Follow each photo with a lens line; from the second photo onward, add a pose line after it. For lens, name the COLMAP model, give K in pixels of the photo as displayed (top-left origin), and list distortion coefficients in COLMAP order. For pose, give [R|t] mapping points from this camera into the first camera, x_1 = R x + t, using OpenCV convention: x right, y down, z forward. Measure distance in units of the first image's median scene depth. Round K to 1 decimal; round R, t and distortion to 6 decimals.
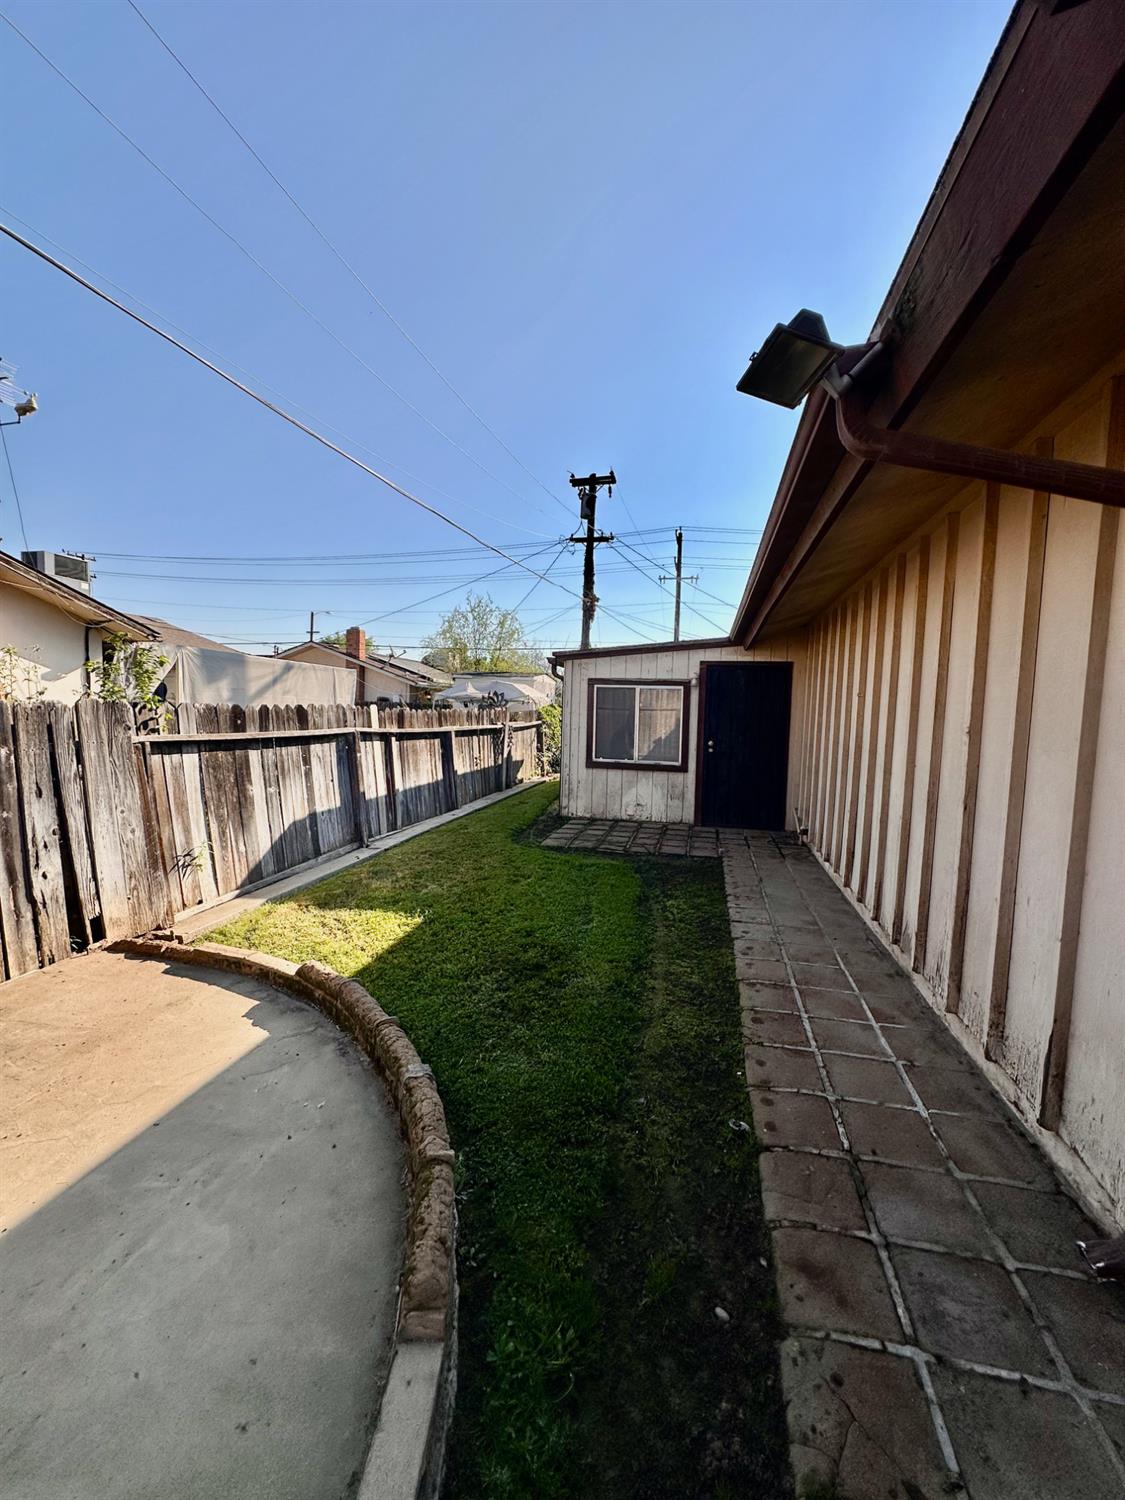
lens RADIAL K [[594.8, 0, 561.2], [0, 594.8, 749.8], [0, 0, 1]] dist [0.002216, -0.000472]
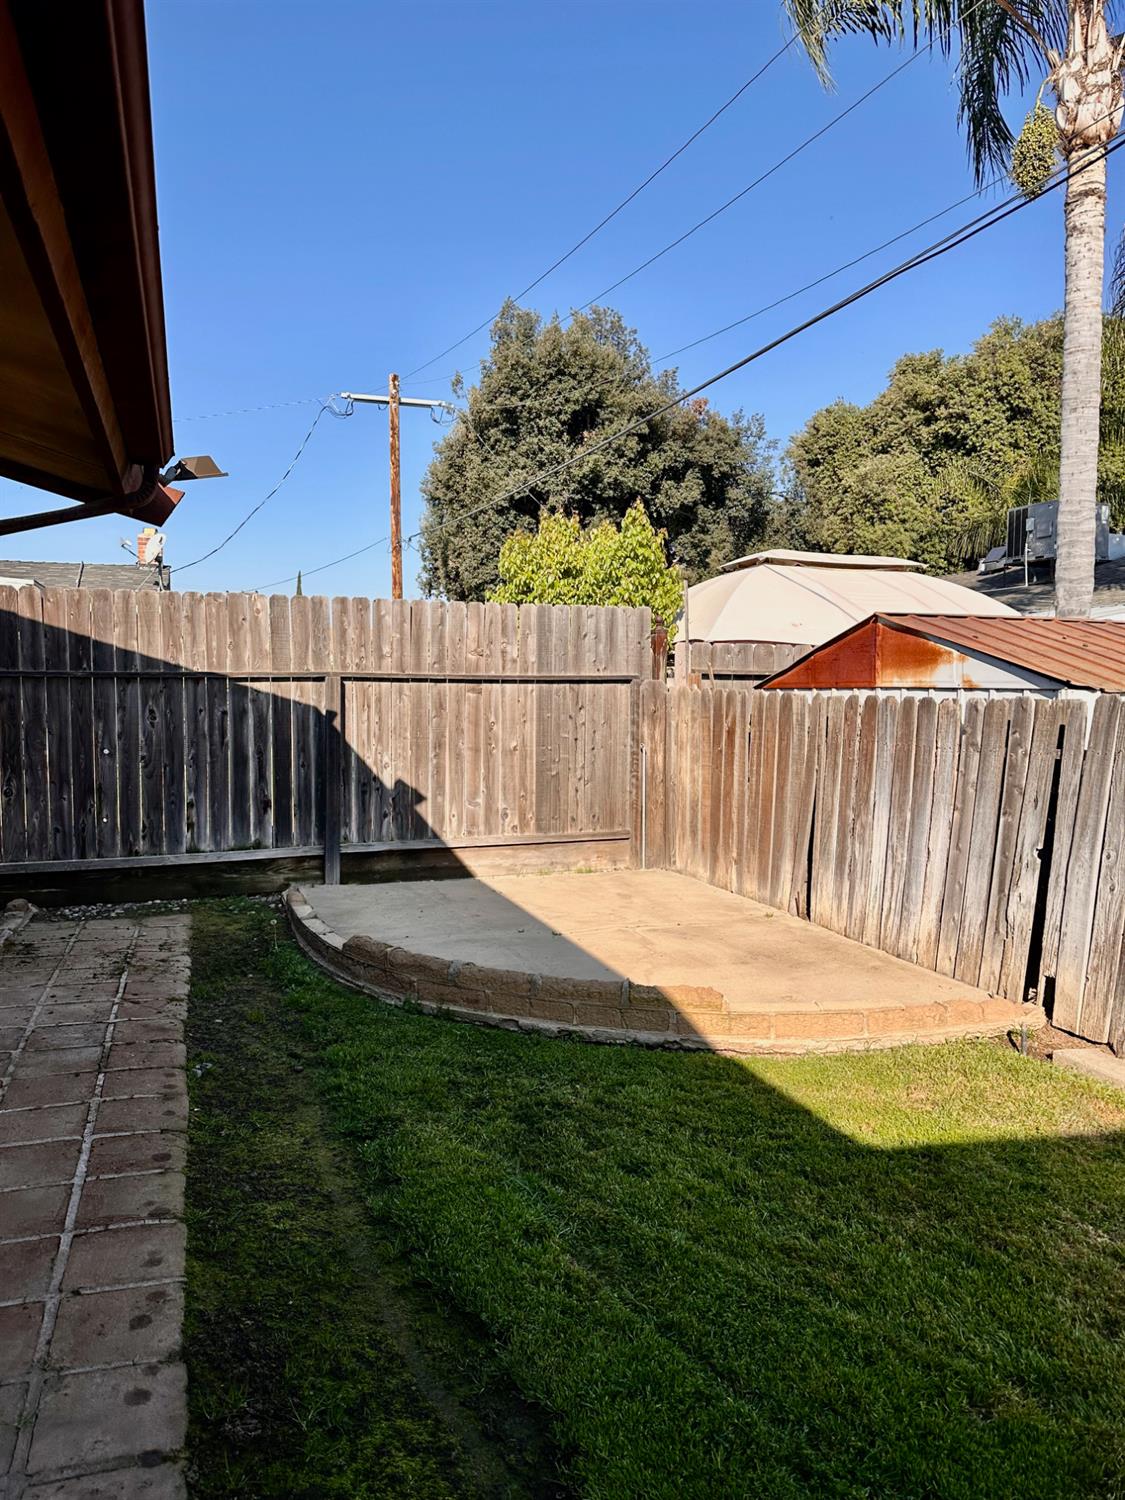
lens RADIAL K [[1068.7, 0, 559.0], [0, 1068.7, 750.8], [0, 0, 1]] dist [0.004717, 0.000512]
pose [[-0.840823, 0.000859, -0.541310, 0.530259], [-0.068421, 0.991809, 0.107854, -0.120876], [0.536969, 0.127723, -0.833877, 1.908817]]
